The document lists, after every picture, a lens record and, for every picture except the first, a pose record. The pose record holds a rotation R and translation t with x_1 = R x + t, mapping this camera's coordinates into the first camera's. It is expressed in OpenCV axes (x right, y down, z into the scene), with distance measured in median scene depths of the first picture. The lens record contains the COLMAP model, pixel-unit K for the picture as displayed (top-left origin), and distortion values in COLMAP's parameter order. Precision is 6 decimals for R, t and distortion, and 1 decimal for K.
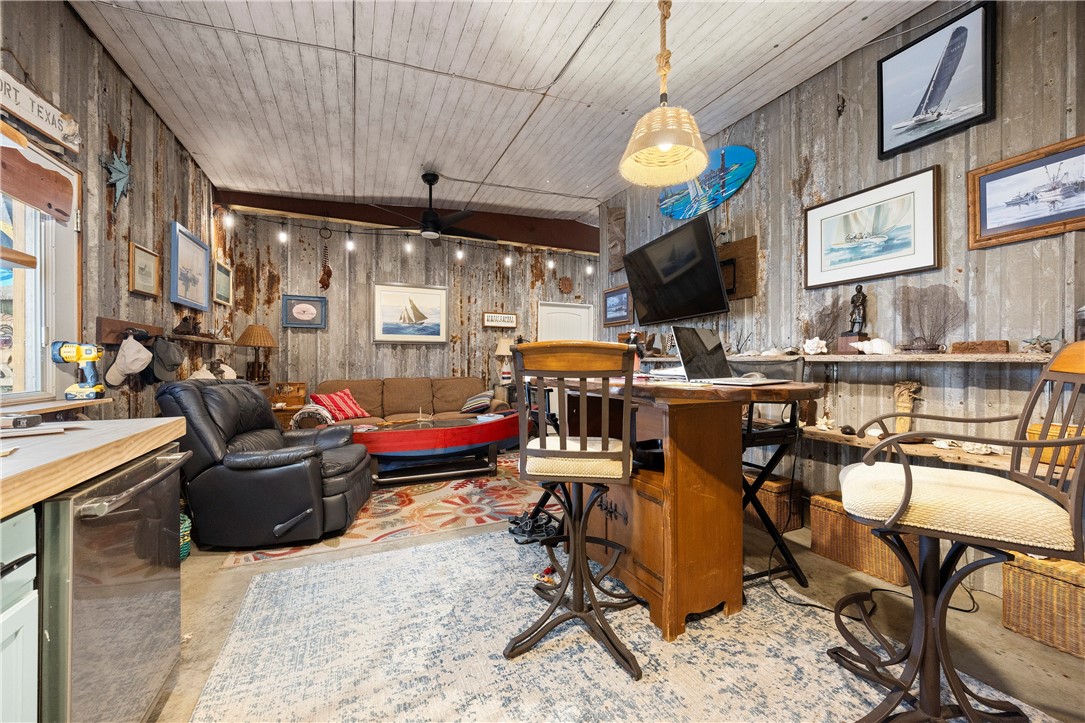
lens RADIAL K [[411.6, 0, 548.6], [0, 411.6, 363.9], [0, 0, 1]] dist [-0.003174, 0.000013]
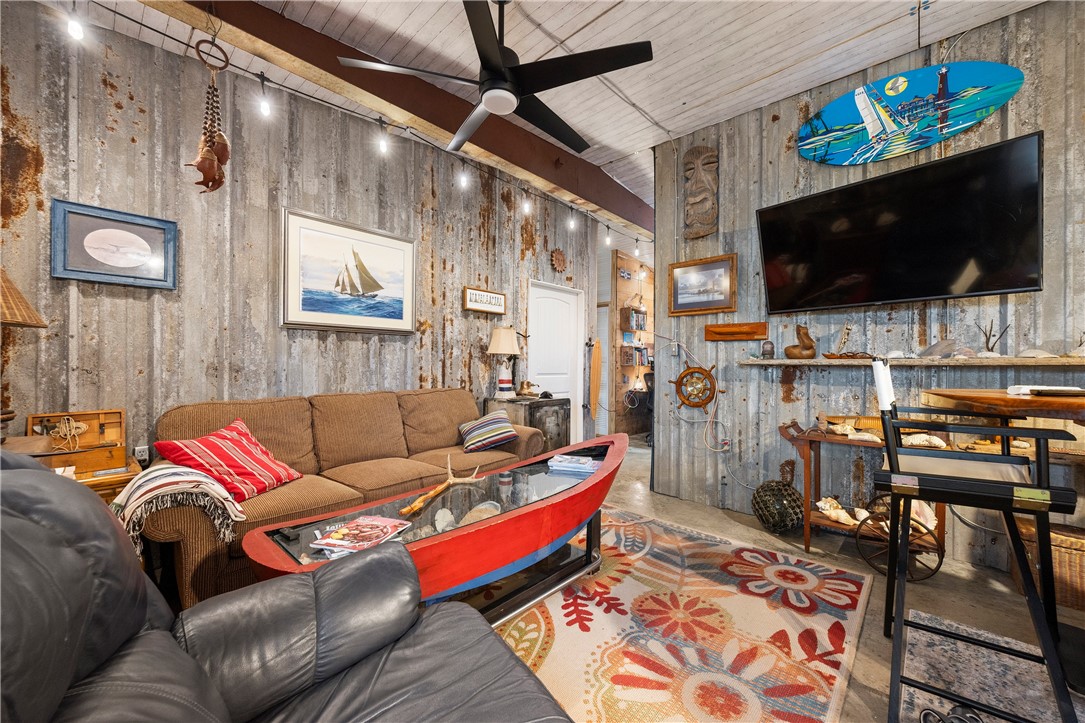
lens RADIAL K [[411.6, 0, 541.8], [0, 411.6, 364.8], [0, 0, 1]] dist [-0.003174, 0.000013]
pose [[0.925912, 0.003273, 0.377726, -0.337425], [-0.001713, 0.999989, -0.004467, -0.001802], [-0.377736, 0.003489, 0.925907, 0.423390]]
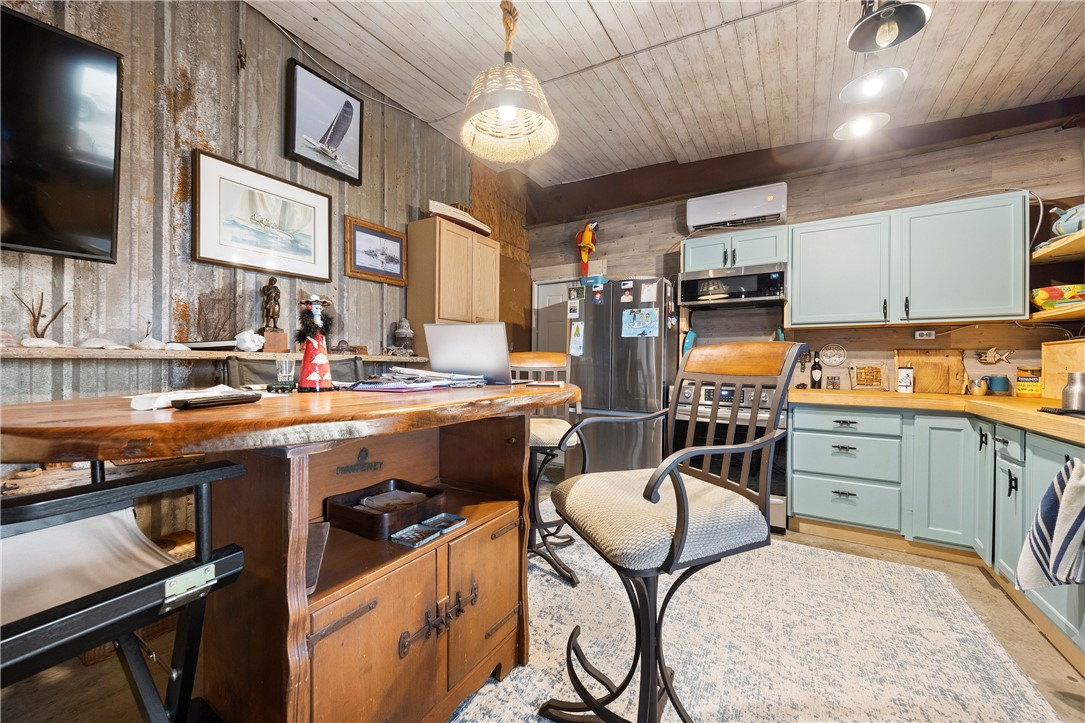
lens RADIAL K [[411.6, 0, 547.3], [0, 411.6, 362.3], [0, 0, 1]] dist [-0.003174, 0.000013]
pose [[-0.548012, -0.004576, 0.836458, -0.180796], [-0.001600, 0.999989, 0.004422, -0.002894], [-0.836469, 0.001086, -0.548013, 0.503370]]
